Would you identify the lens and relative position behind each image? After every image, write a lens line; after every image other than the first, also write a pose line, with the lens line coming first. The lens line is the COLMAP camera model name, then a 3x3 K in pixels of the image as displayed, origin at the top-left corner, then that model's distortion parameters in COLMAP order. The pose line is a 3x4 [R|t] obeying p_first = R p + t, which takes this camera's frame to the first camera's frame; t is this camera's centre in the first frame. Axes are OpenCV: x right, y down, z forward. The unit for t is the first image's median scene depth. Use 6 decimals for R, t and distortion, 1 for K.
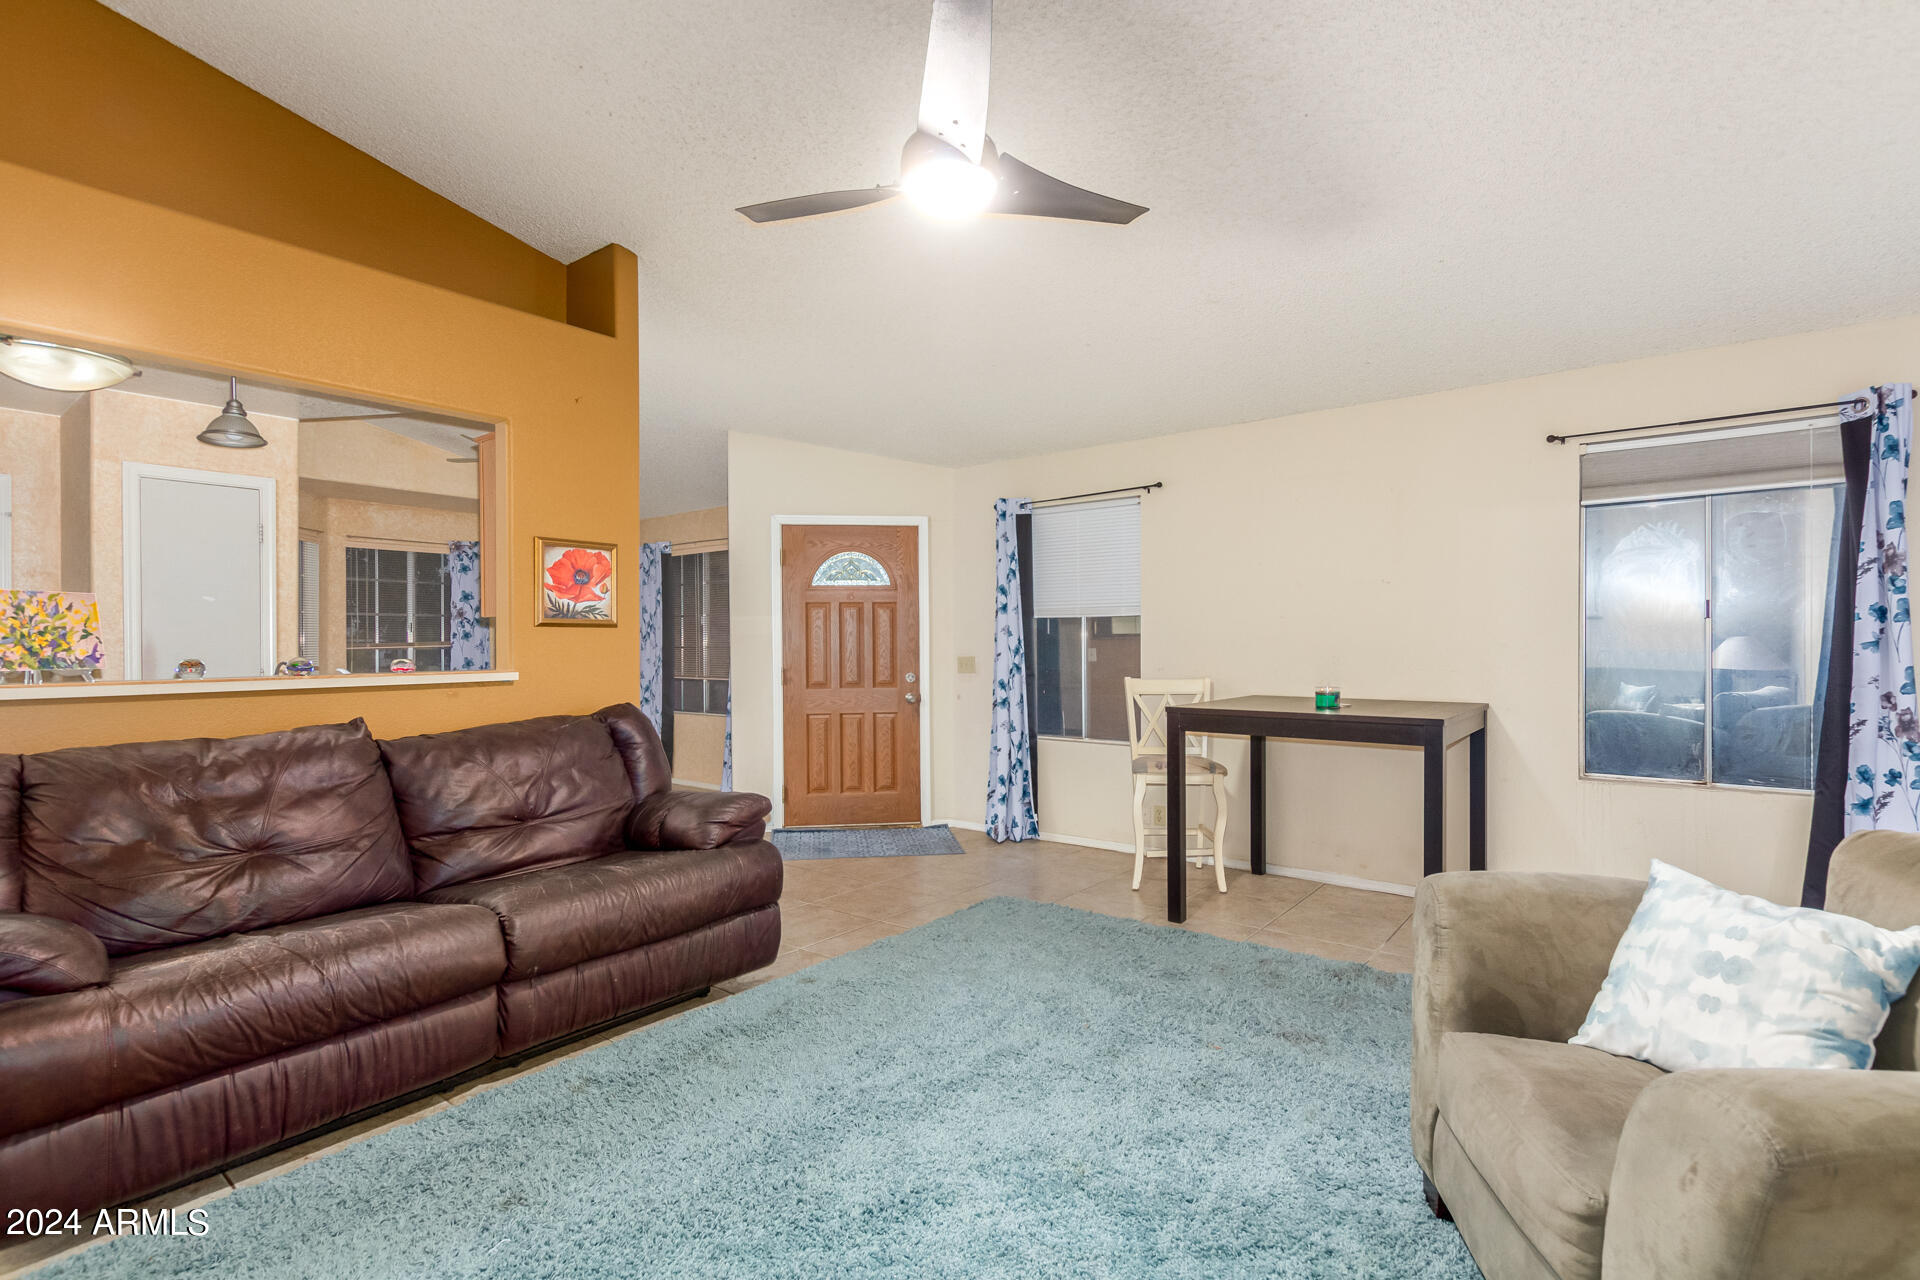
lens RADIAL K [[901.4, 0, 987.1], [0, 901.4, 640.9], [0, 0, 1]] dist [0.000470, -0.000401]
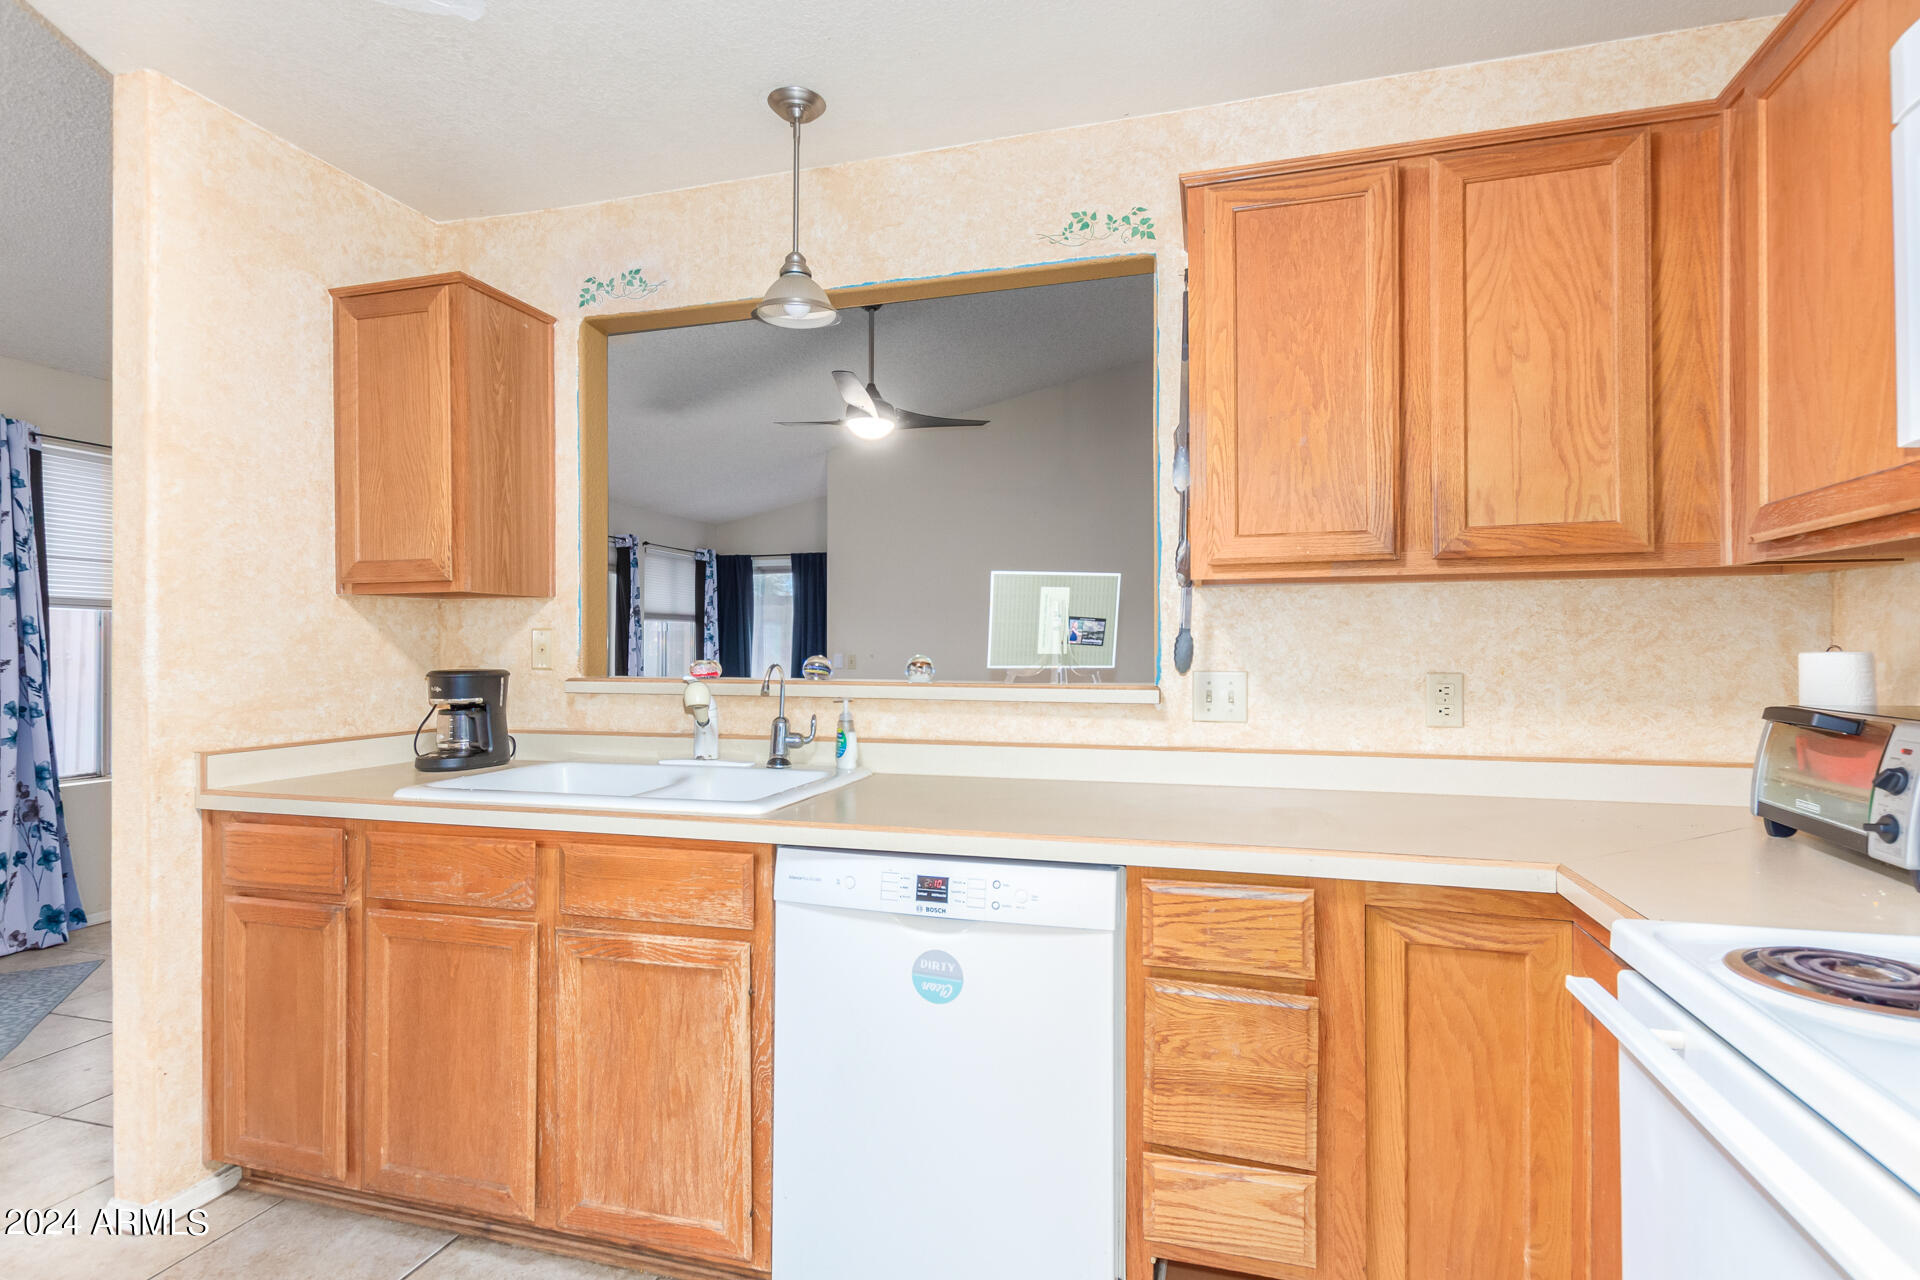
lens RADIAL K [[901.4, 0, 971.9], [0, 901.4, 639.8], [0, 0, 1]] dist [0.000470, -0.000401]
pose [[-0.356217, 0.015620, 0.934273, -1.184778], [0.000275, 0.999862, -0.016612, 0.014003], [-0.934403, -0.005660, -0.356172, 0.858311]]
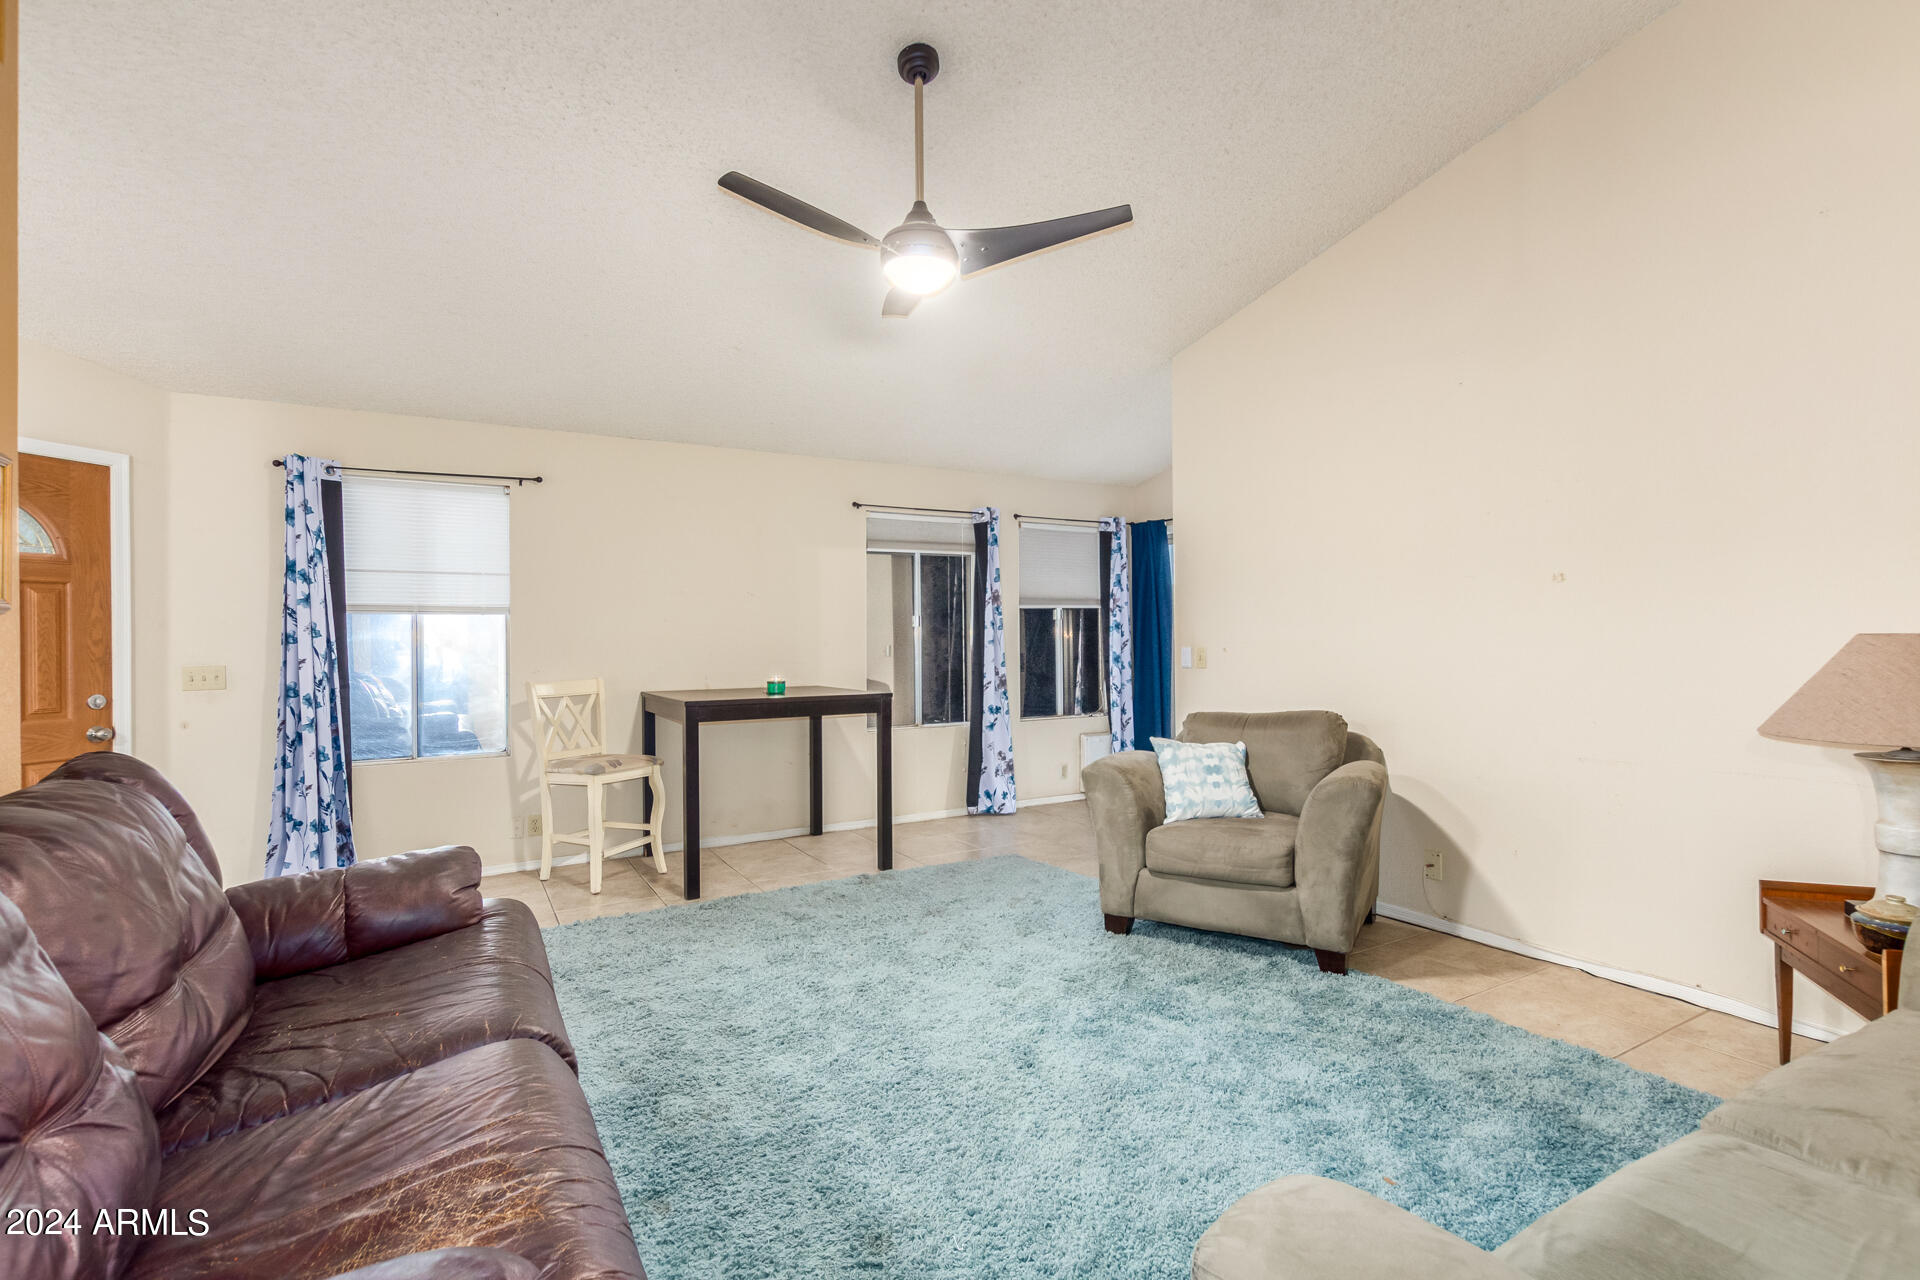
lens RADIAL K [[901.4, 0, 964.2], [0, 901.4, 631.6], [0, 0, 1]] dist [0.000470, -0.000401]
pose [[0.366258, 0.007866, 0.930480, -0.700046], [0.006296, 0.999920, -0.010931, 0.002934], [-0.930492, 0.009862, 0.366180, 0.297078]]
